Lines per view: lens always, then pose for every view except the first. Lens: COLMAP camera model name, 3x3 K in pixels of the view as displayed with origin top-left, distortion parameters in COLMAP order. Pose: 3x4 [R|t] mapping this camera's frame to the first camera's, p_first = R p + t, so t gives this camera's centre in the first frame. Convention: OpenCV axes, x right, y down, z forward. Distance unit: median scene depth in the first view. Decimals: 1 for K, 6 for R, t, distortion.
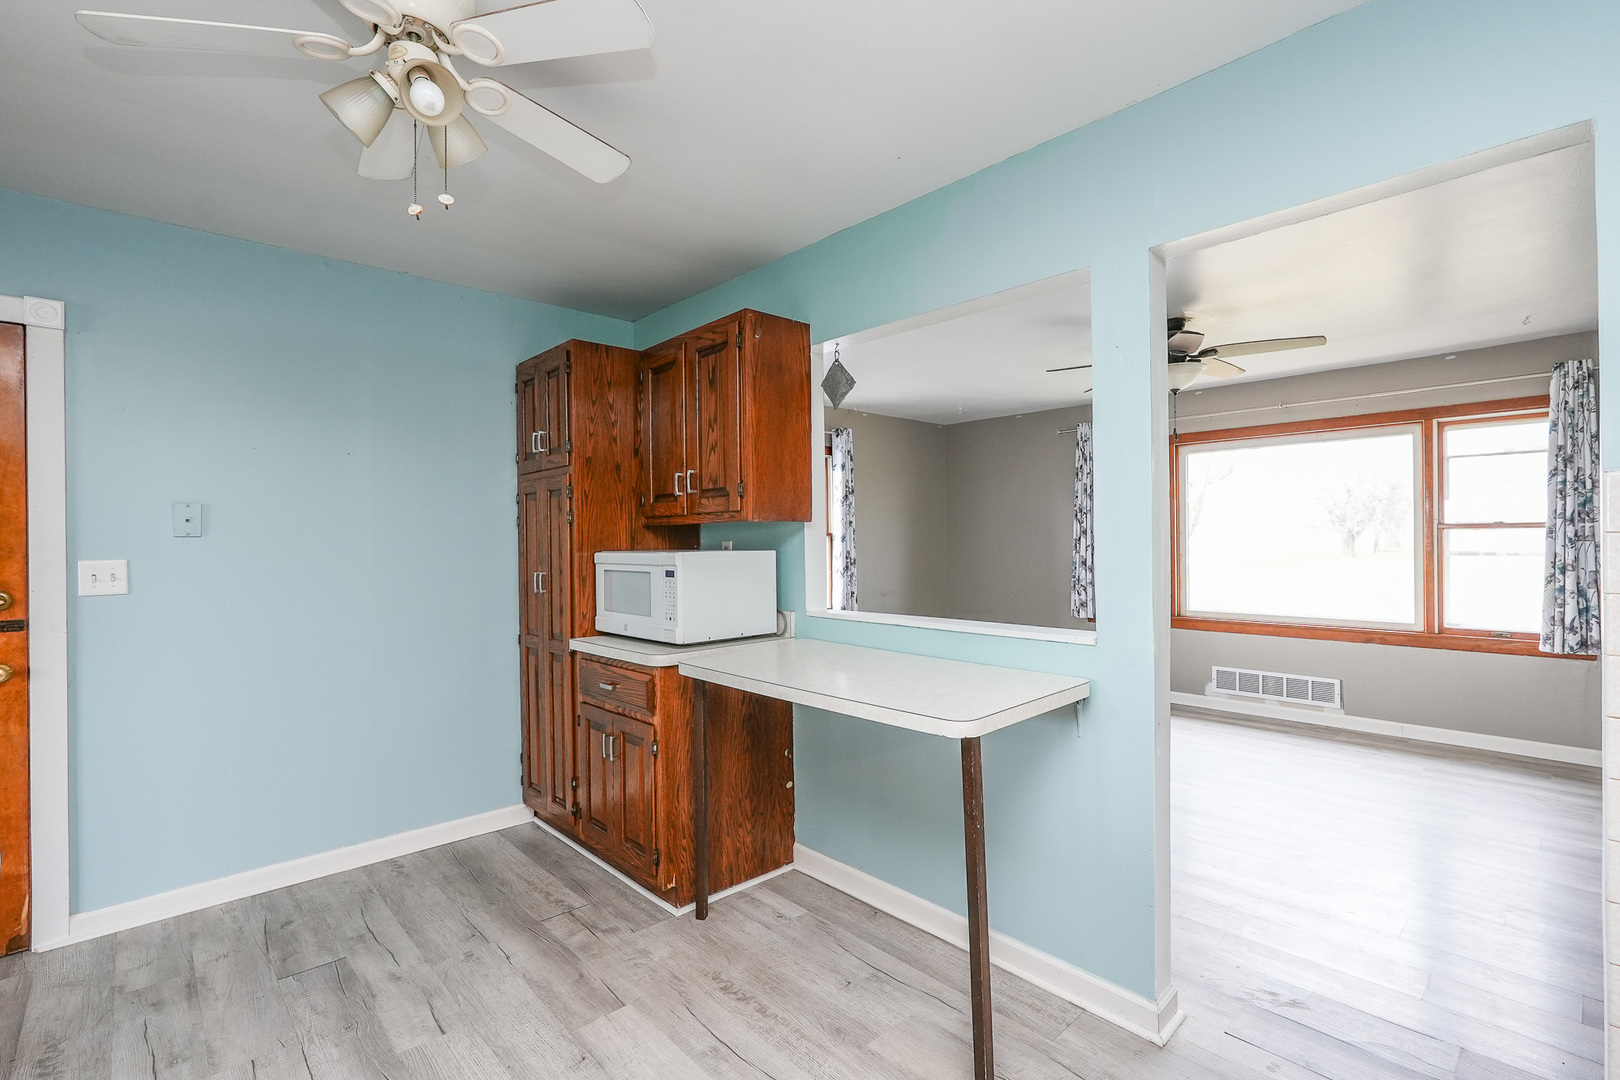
lens RADIAL K [[739.2, 0, 810.2], [0, 739.2, 542.5], [0, 0, 1]] dist [-0.017705, 0.008369]
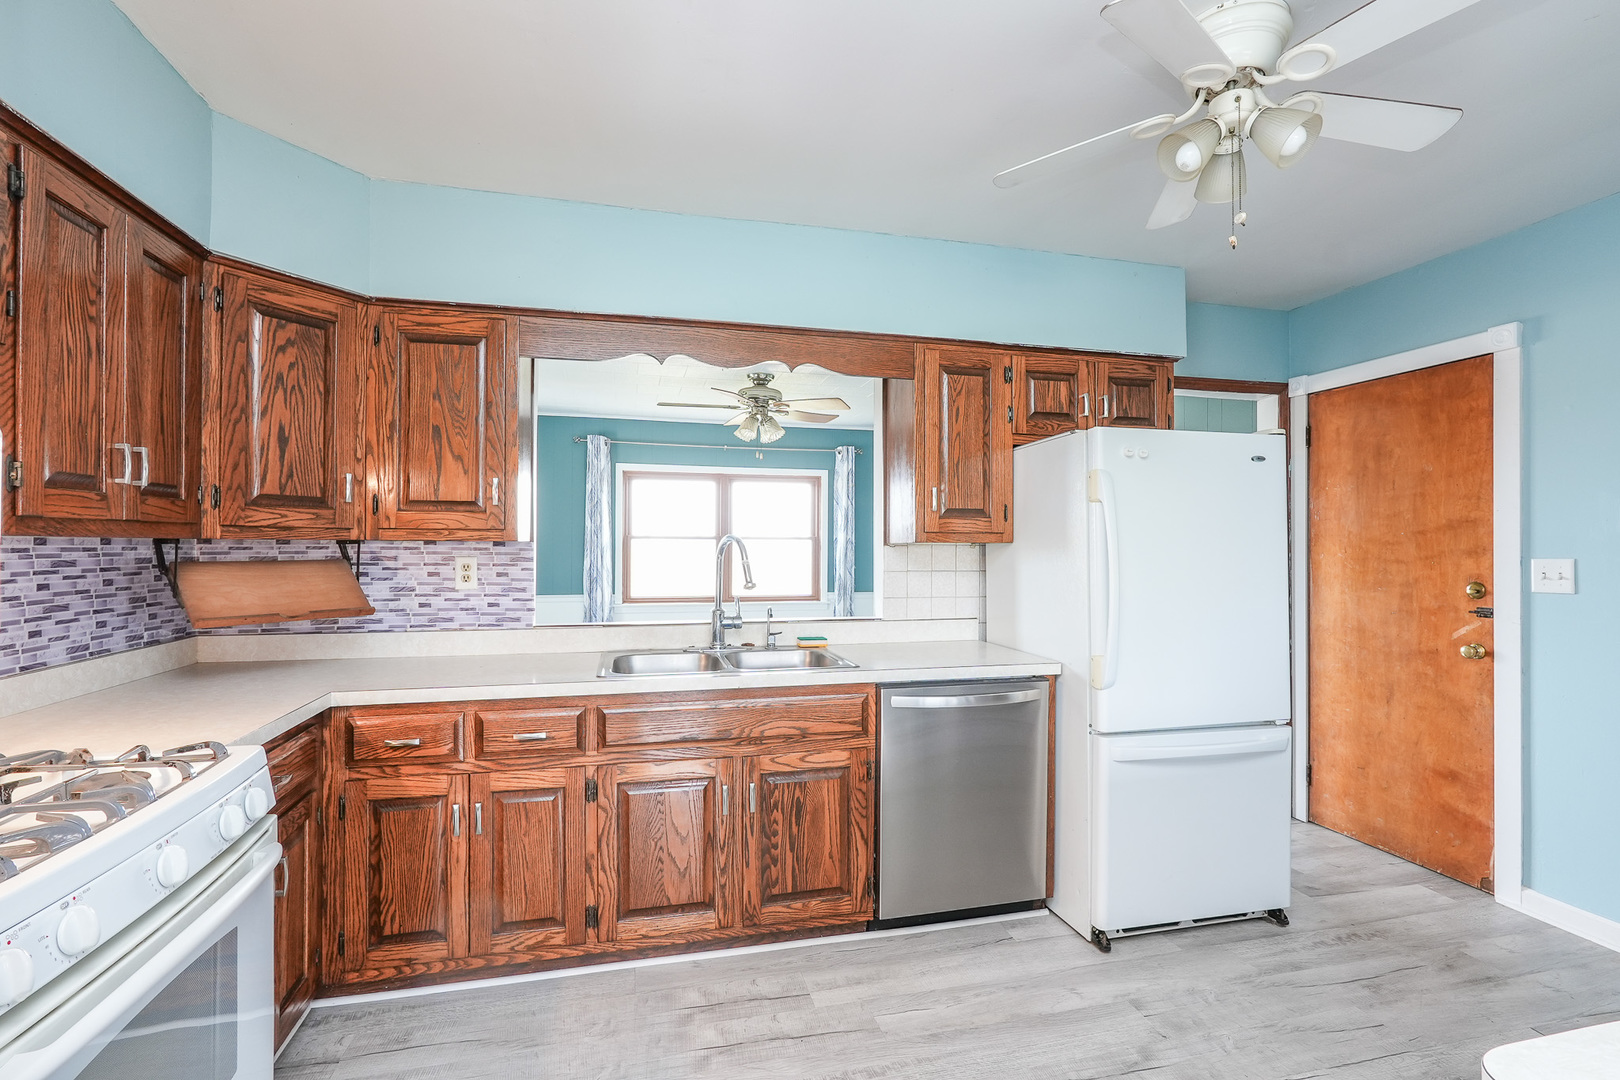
lens RADIAL K [[739.2, 0, 812.1], [0, 739.2, 540.2], [0, 0, 1]] dist [-0.017705, 0.008369]
pose [[-0.481721, 0.001749, -0.876323, 0.254756], [0.001240, 0.999998, 0.001314, -0.003001], [0.876324, -0.000454, -0.481723, 0.342907]]
